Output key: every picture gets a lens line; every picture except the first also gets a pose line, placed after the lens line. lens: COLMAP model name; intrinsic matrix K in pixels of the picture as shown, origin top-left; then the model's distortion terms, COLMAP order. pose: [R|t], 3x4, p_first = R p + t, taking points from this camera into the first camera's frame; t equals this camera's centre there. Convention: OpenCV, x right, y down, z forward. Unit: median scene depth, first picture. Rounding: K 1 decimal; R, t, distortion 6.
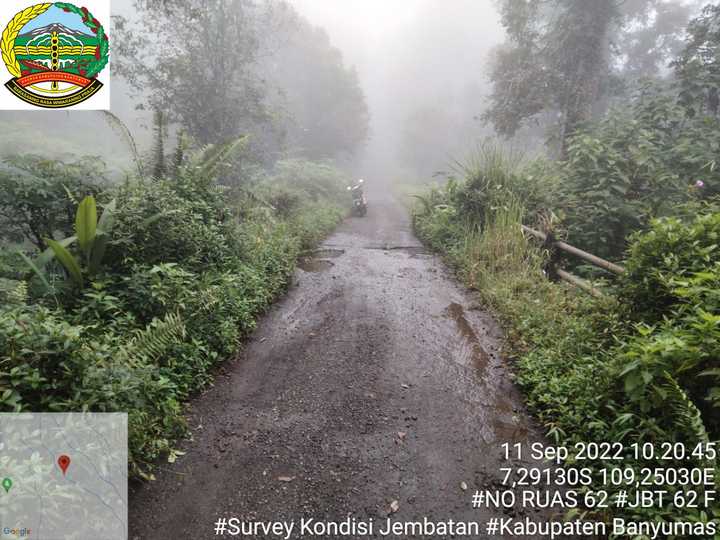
lens RADIAL K [[528.8, 0, 363.2], [0, 528.8, 270.6], [0, 0, 1]] dist [0.009768, 0.009308]
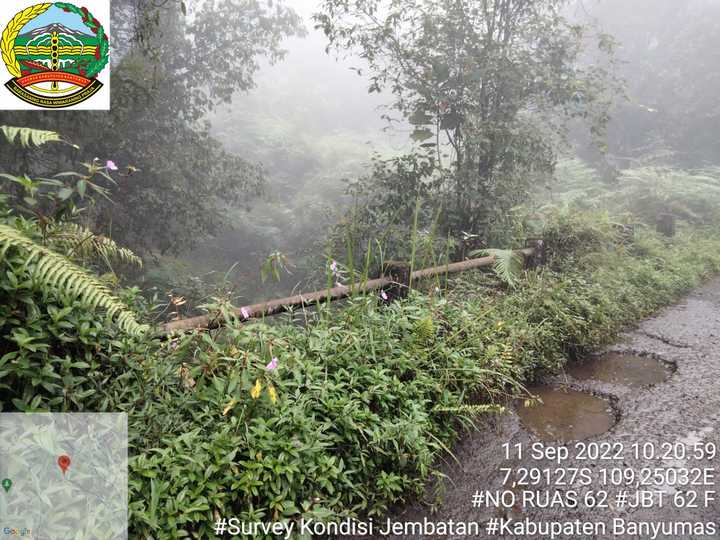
lens RADIAL K [[528.8, 0, 364.0], [0, 528.8, 272.3], [0, 0, 1]] dist [0.009768, 0.009308]
pose [[0.780805, 0.115374, -0.614030, 0.019499], [-0.130141, 0.991278, 0.020770, -0.074208], [0.611070, 0.063694, 0.789010, 0.415153]]
